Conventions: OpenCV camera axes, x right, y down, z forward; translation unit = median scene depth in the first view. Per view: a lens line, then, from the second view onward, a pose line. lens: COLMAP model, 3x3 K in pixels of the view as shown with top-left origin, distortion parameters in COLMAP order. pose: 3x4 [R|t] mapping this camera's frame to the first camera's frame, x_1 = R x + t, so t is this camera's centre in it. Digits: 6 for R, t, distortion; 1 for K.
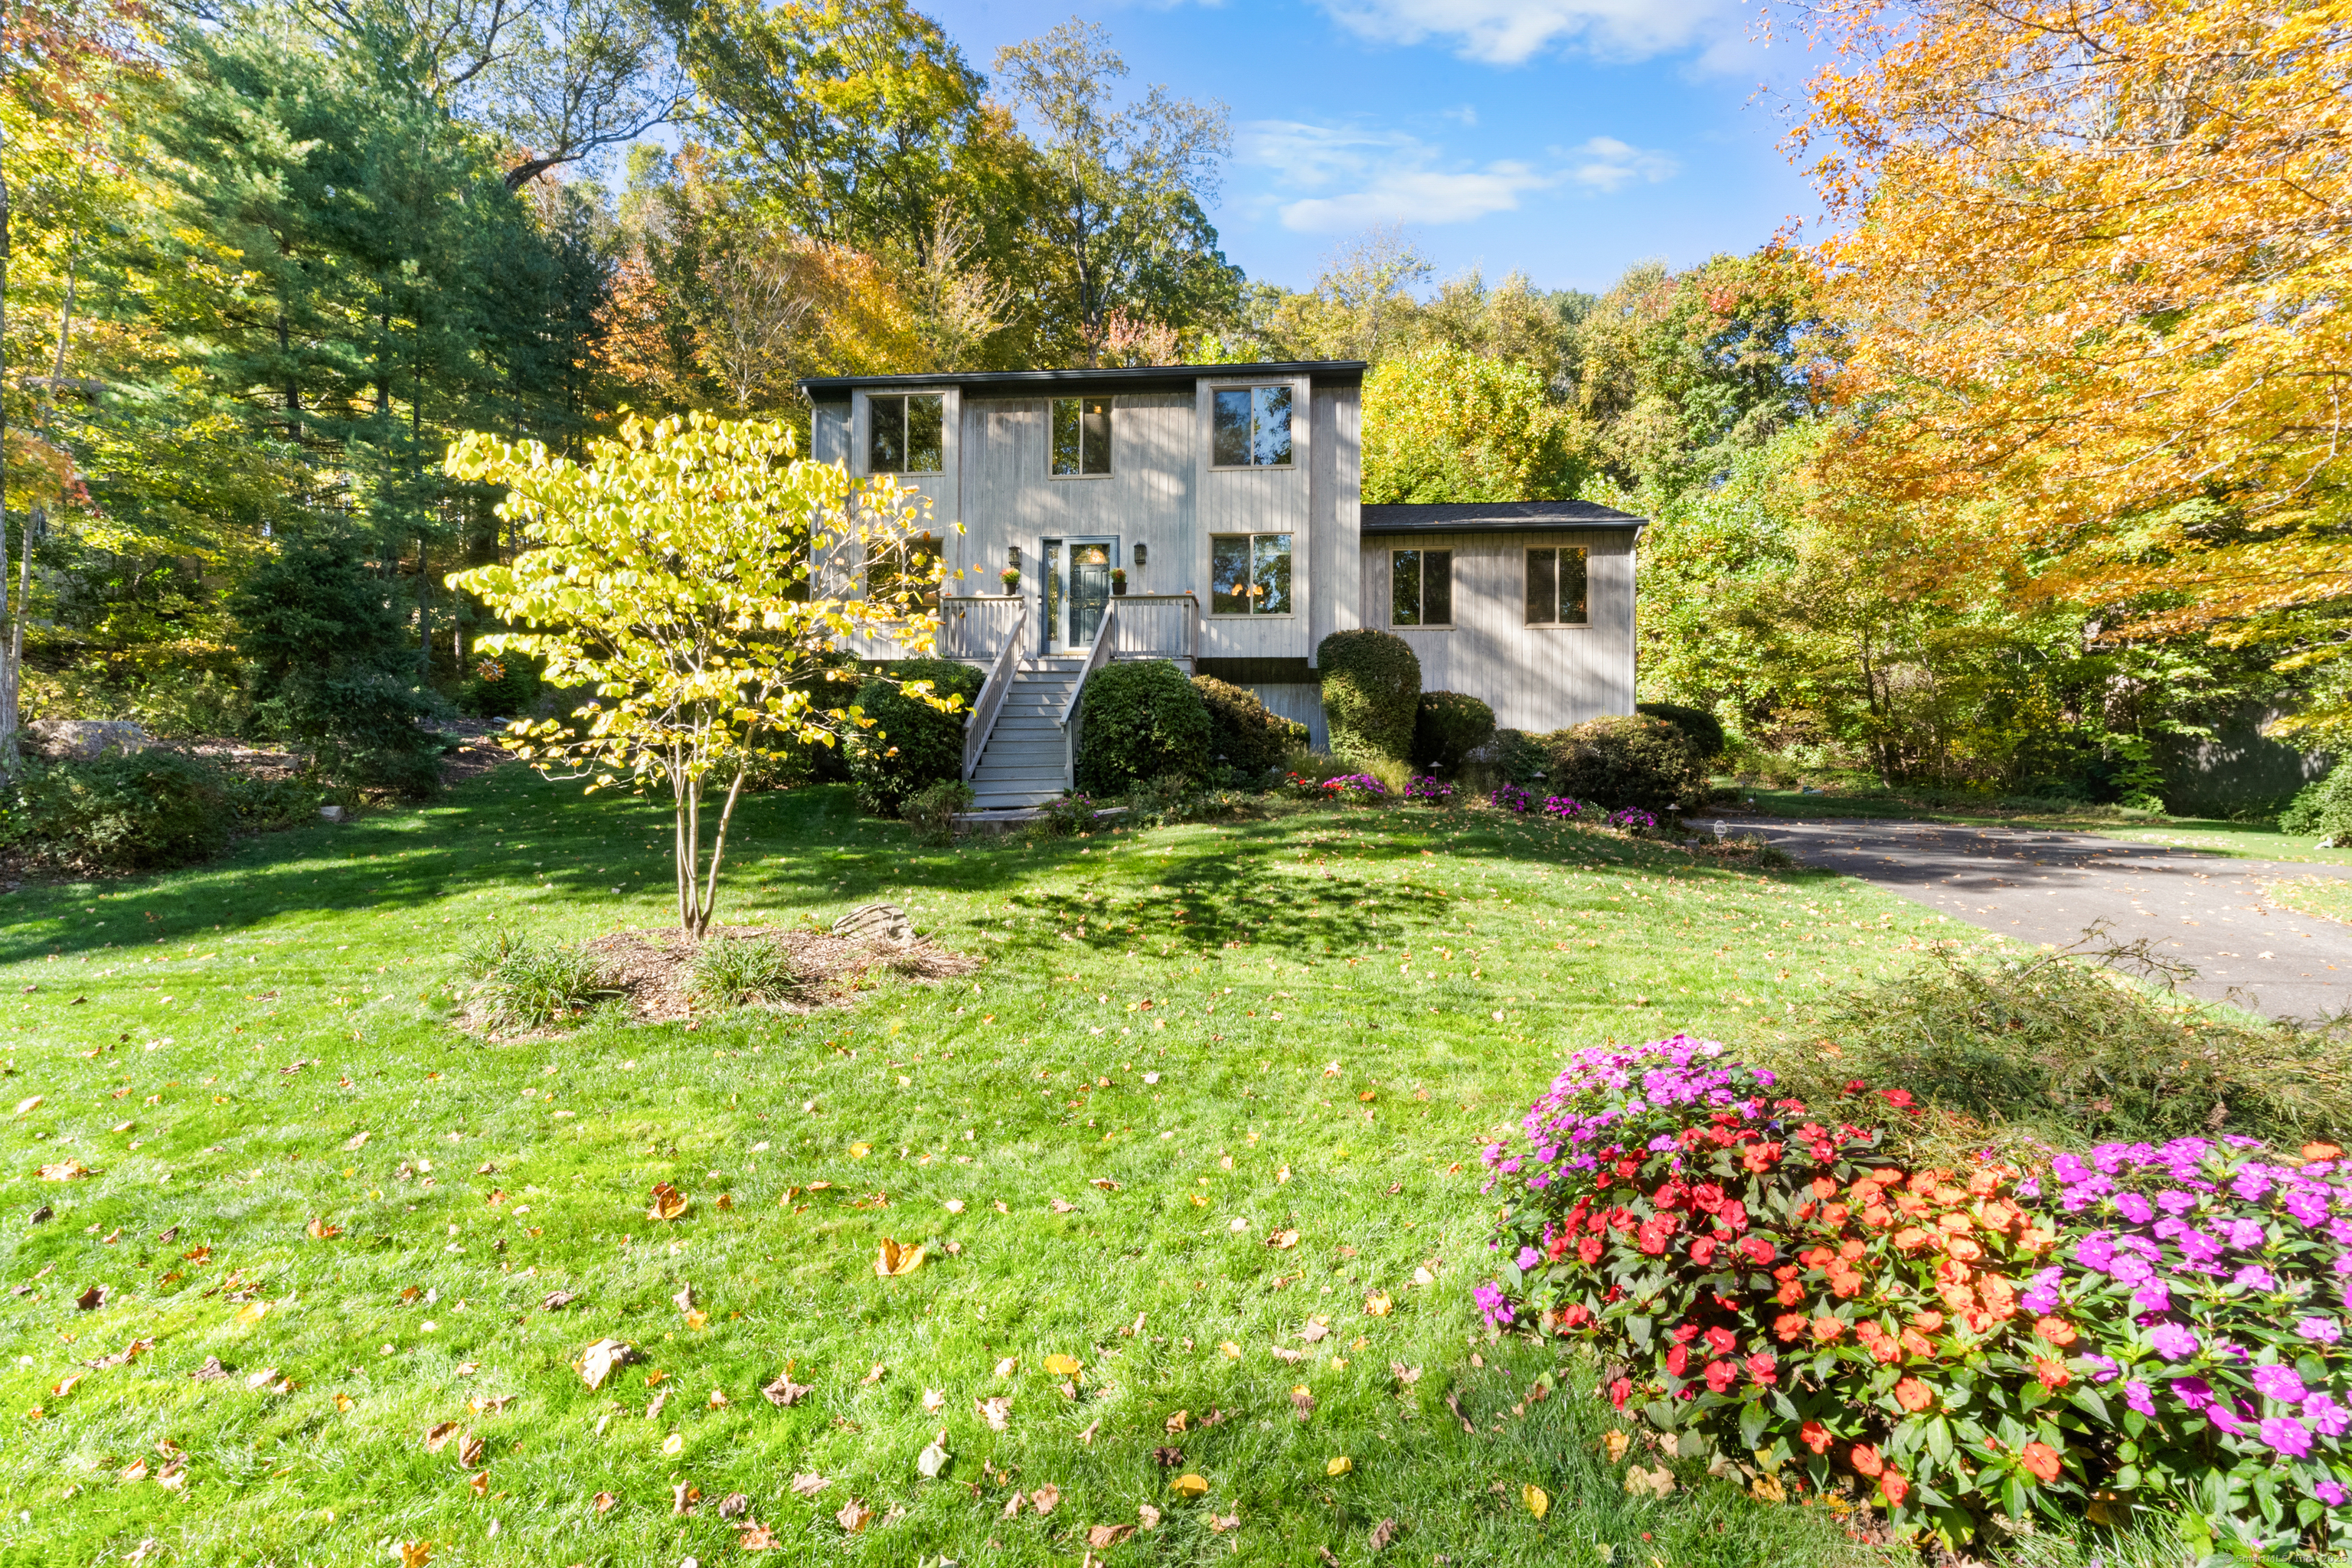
lens RADIAL K [[1164.0, 0, 1176.0], [0, 1164.0, 784.0], [0, 0, 1]] dist [0.002168, 0.000596]
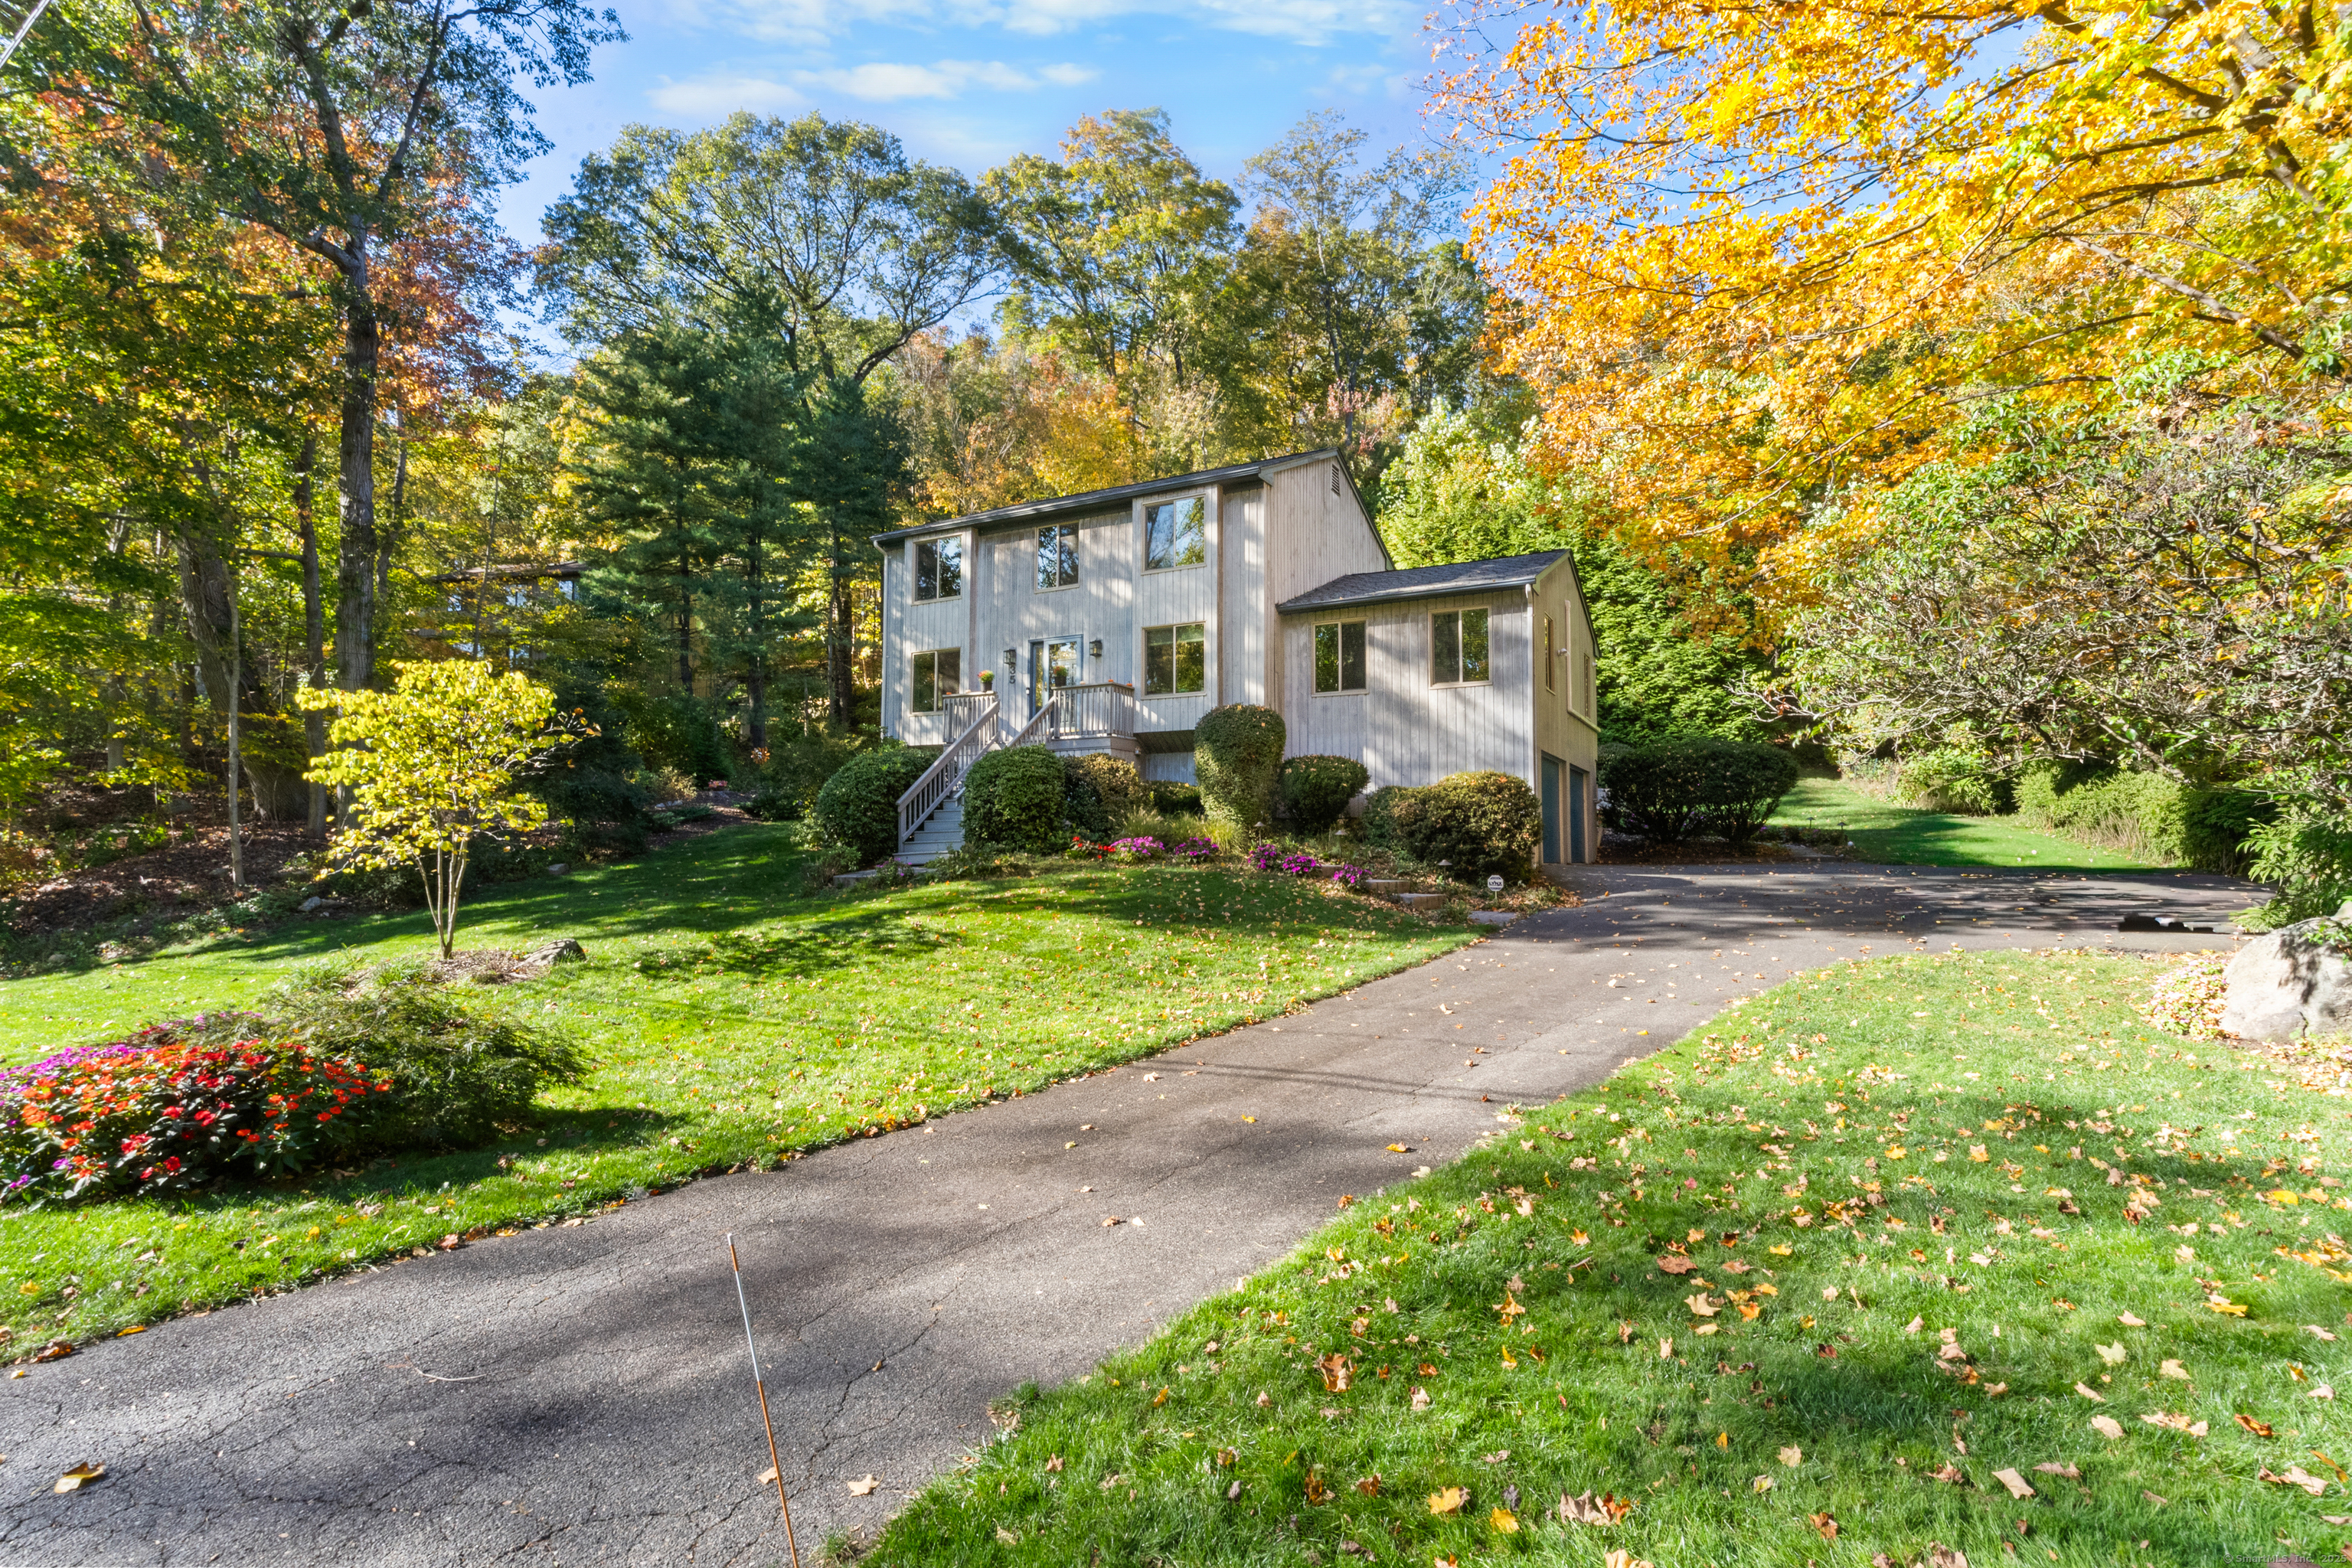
lens RADIAL K [[1135.3, 0, 1176.0], [0, 1135.3, 784.0], [0, 0, 1]] dist [0.000796, 0.000302]
pose [[0.910582, -0.026072, -0.412506, 0.517244], [0.017057, 0.999529, -0.025522, -0.024747], [0.412977, 0.016203, 0.910597, -0.037772]]
